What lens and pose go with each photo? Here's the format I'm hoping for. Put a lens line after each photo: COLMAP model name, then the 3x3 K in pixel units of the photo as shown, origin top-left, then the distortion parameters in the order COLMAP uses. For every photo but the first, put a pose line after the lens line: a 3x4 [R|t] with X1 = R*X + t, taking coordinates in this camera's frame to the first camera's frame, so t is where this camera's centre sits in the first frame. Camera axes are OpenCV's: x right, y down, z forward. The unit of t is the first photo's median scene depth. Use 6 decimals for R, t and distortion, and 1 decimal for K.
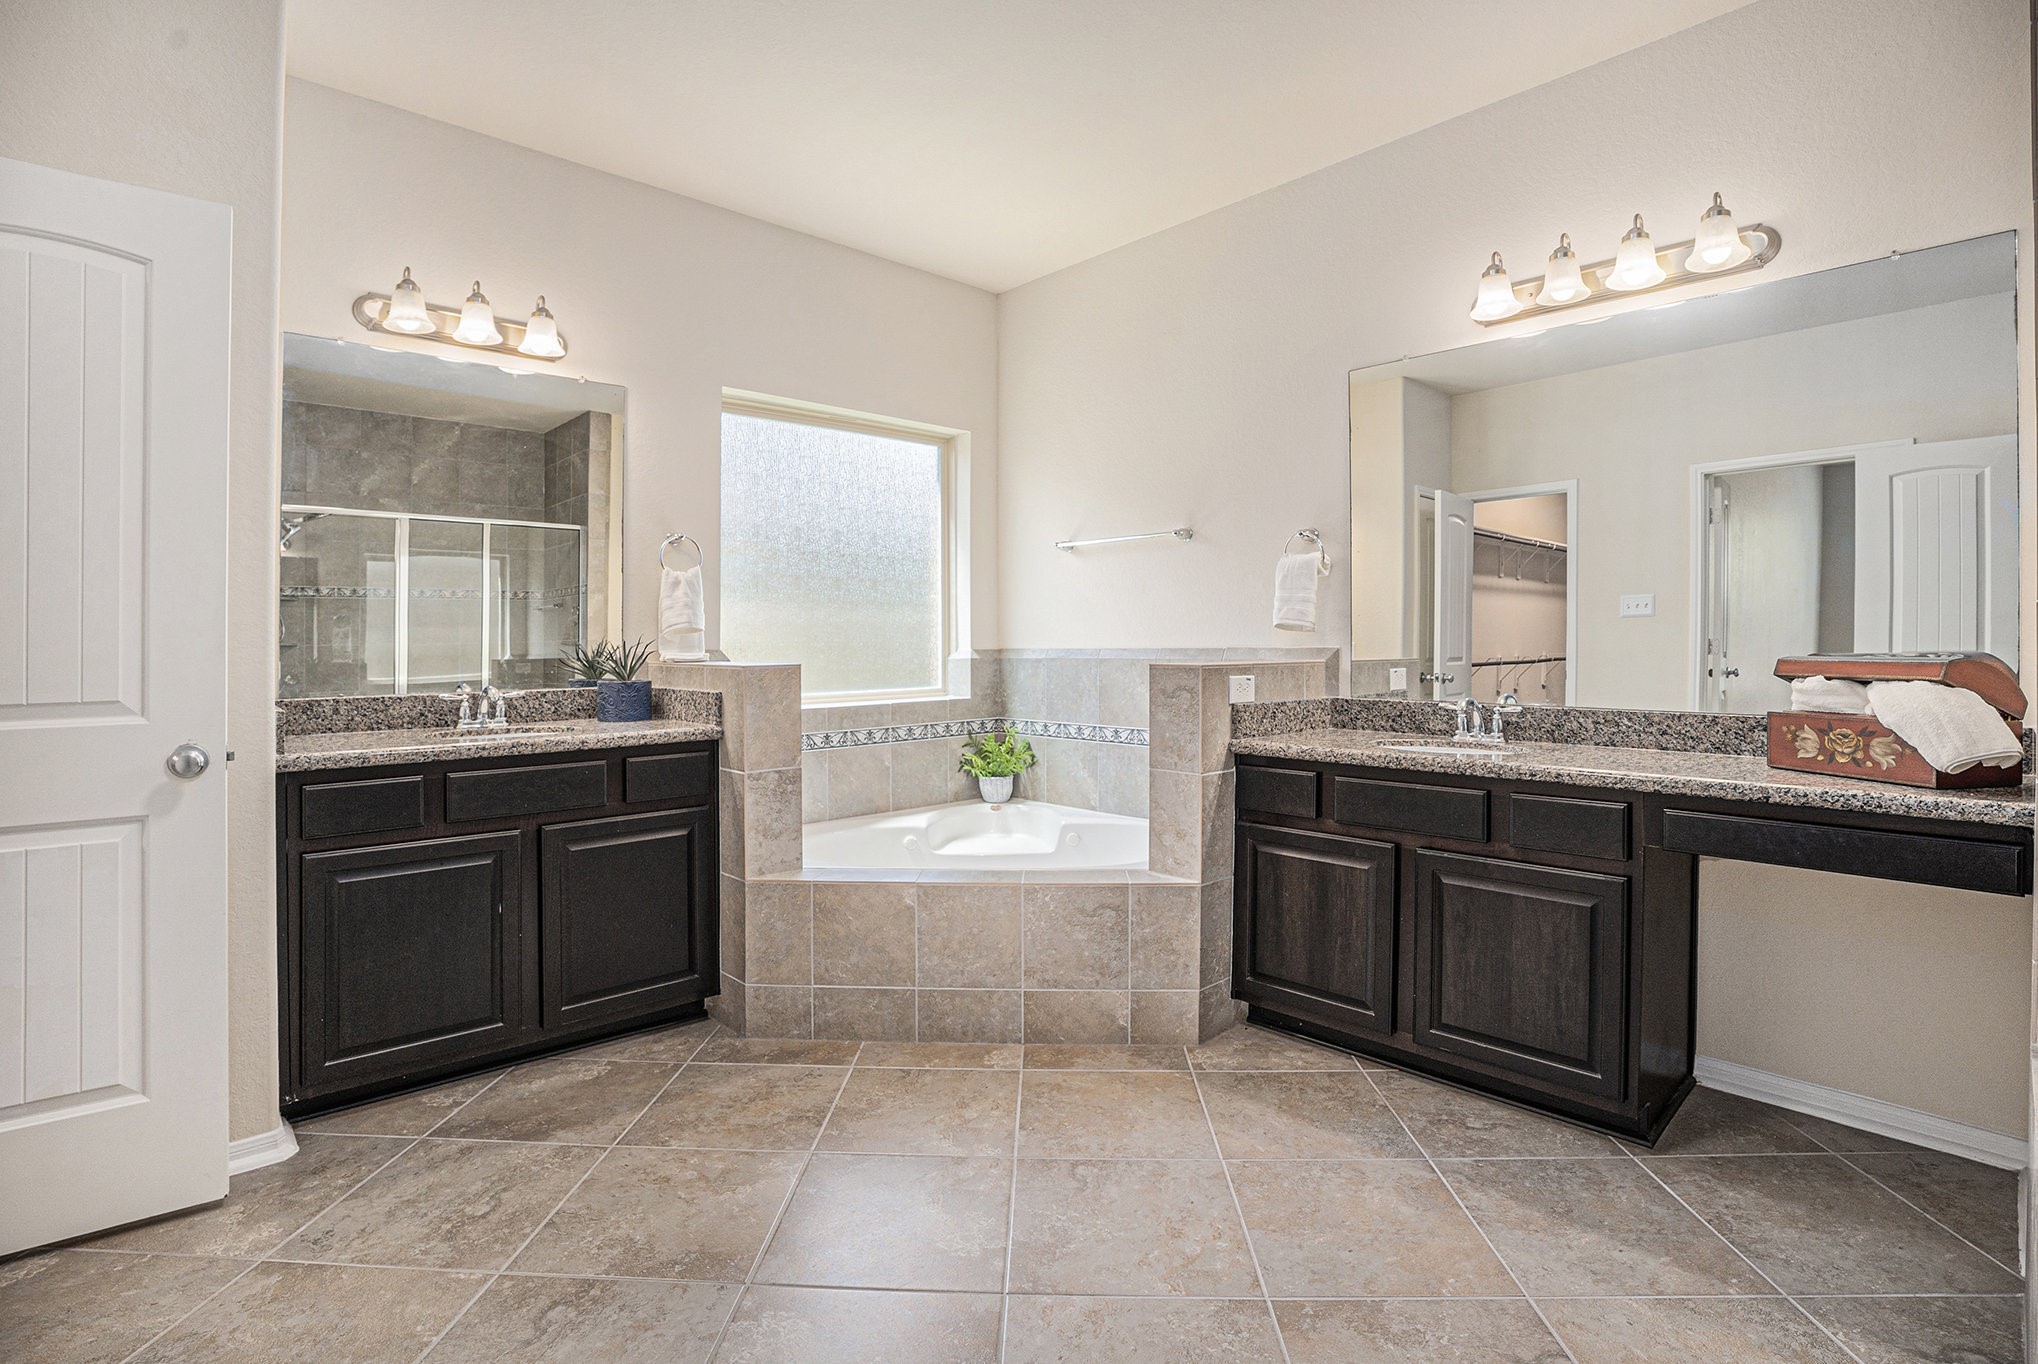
lens RADIAL K [[973.8, 0, 1019.0], [0, 973.8, 682.0], [0, 0, 1]] dist [-0.049824, 0.013797]
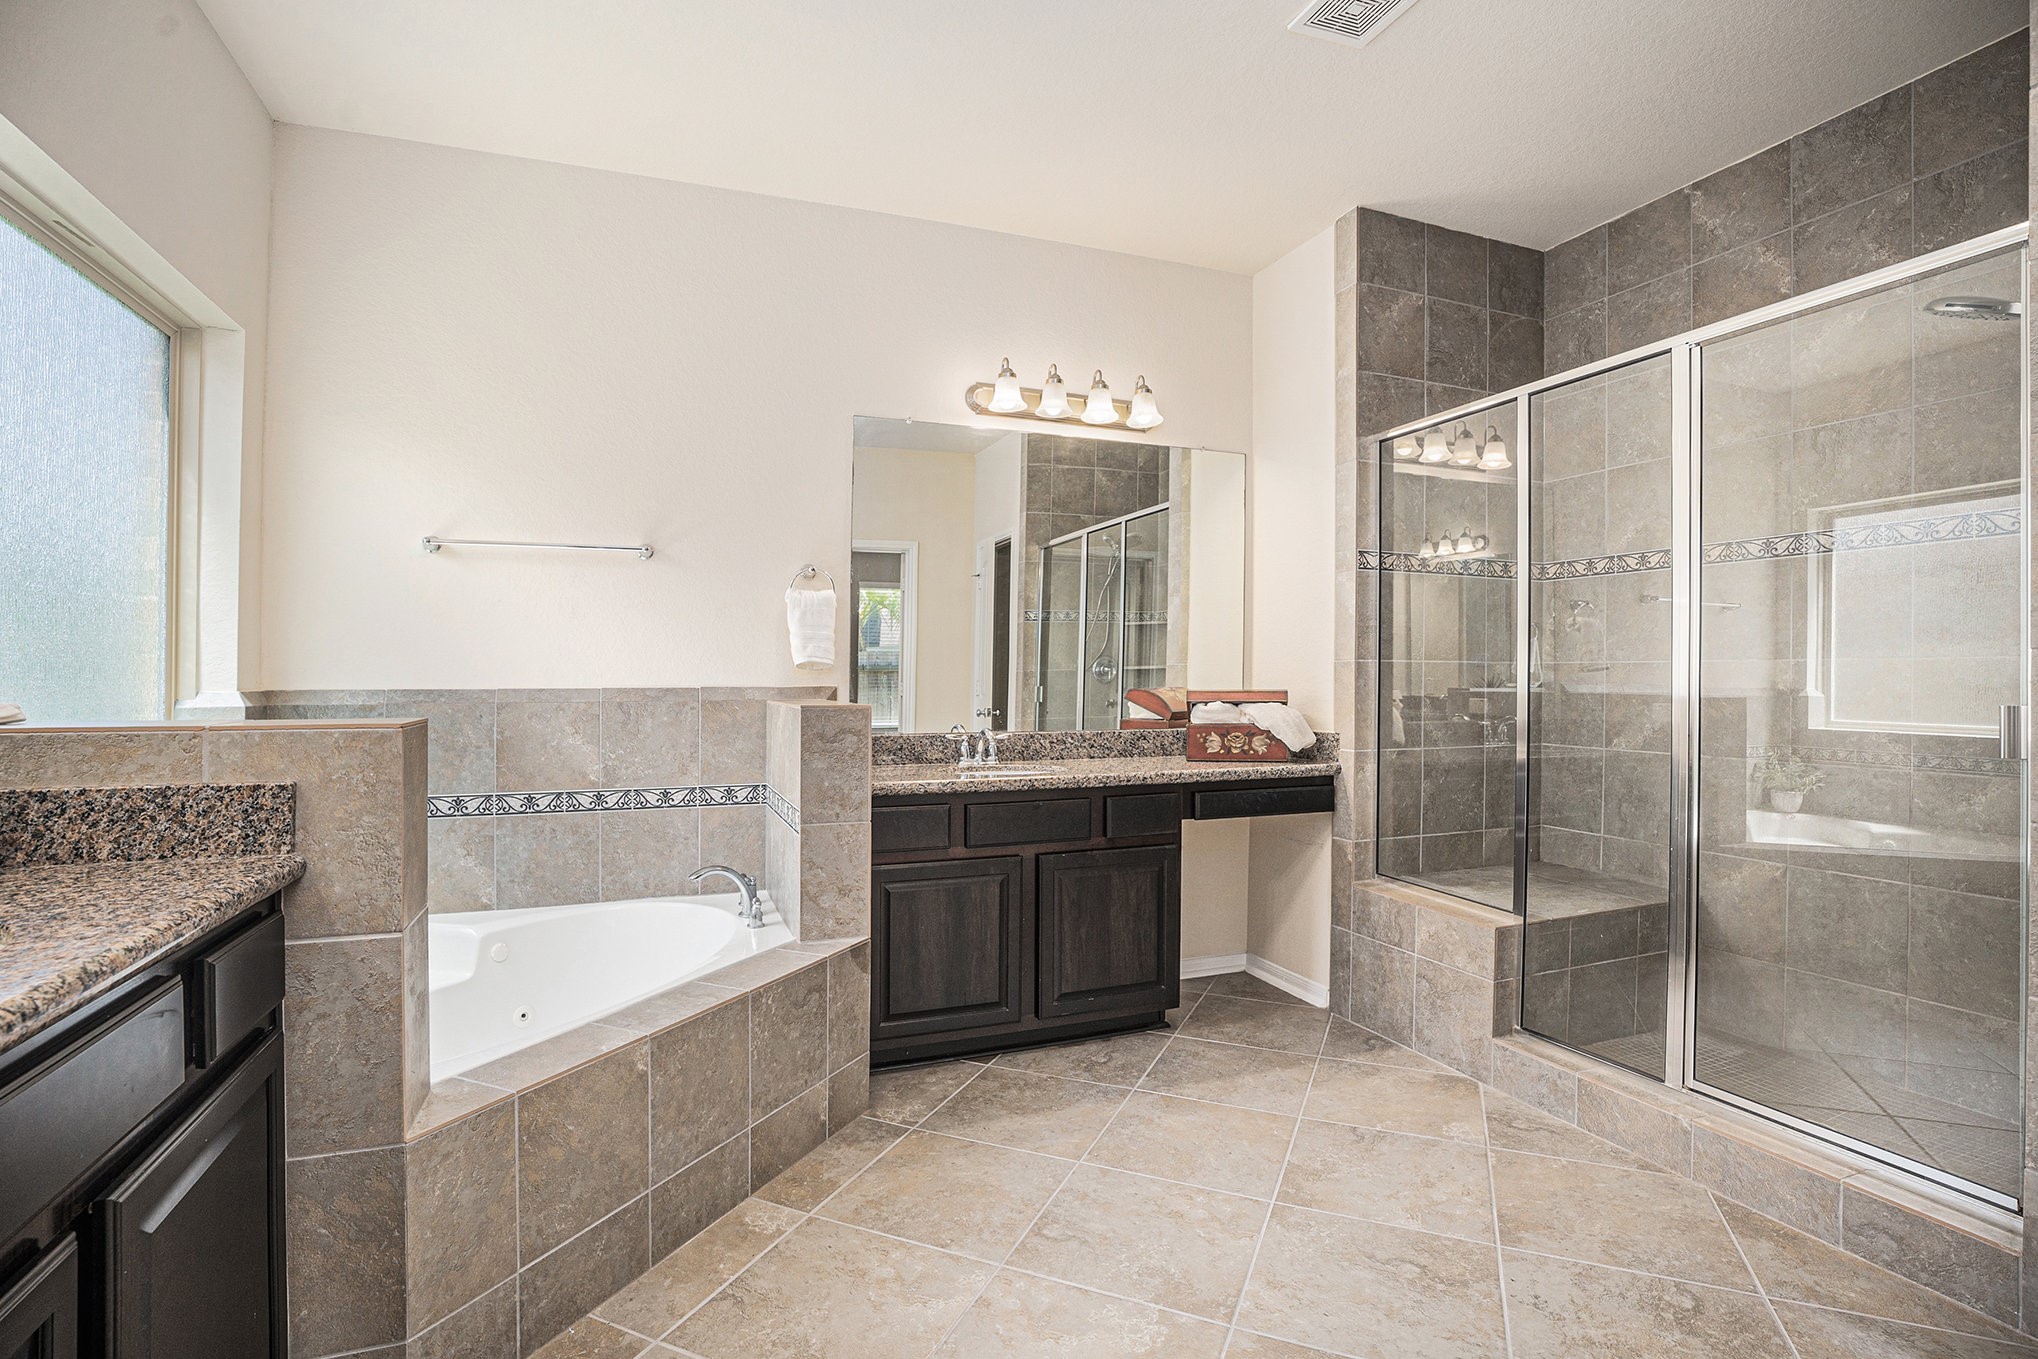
lens RADIAL K [[991.5, 0, 1019.0], [0, 991.5, 679.5], [0, 0, 1]] dist [-0.135546, 0.117066]
pose [[0.364990, 0.004294, 0.931002, -0.745444], [0.037133, 0.999127, -0.019165, -0.021423], [-0.930271, 0.041566, 0.364512, 0.588344]]
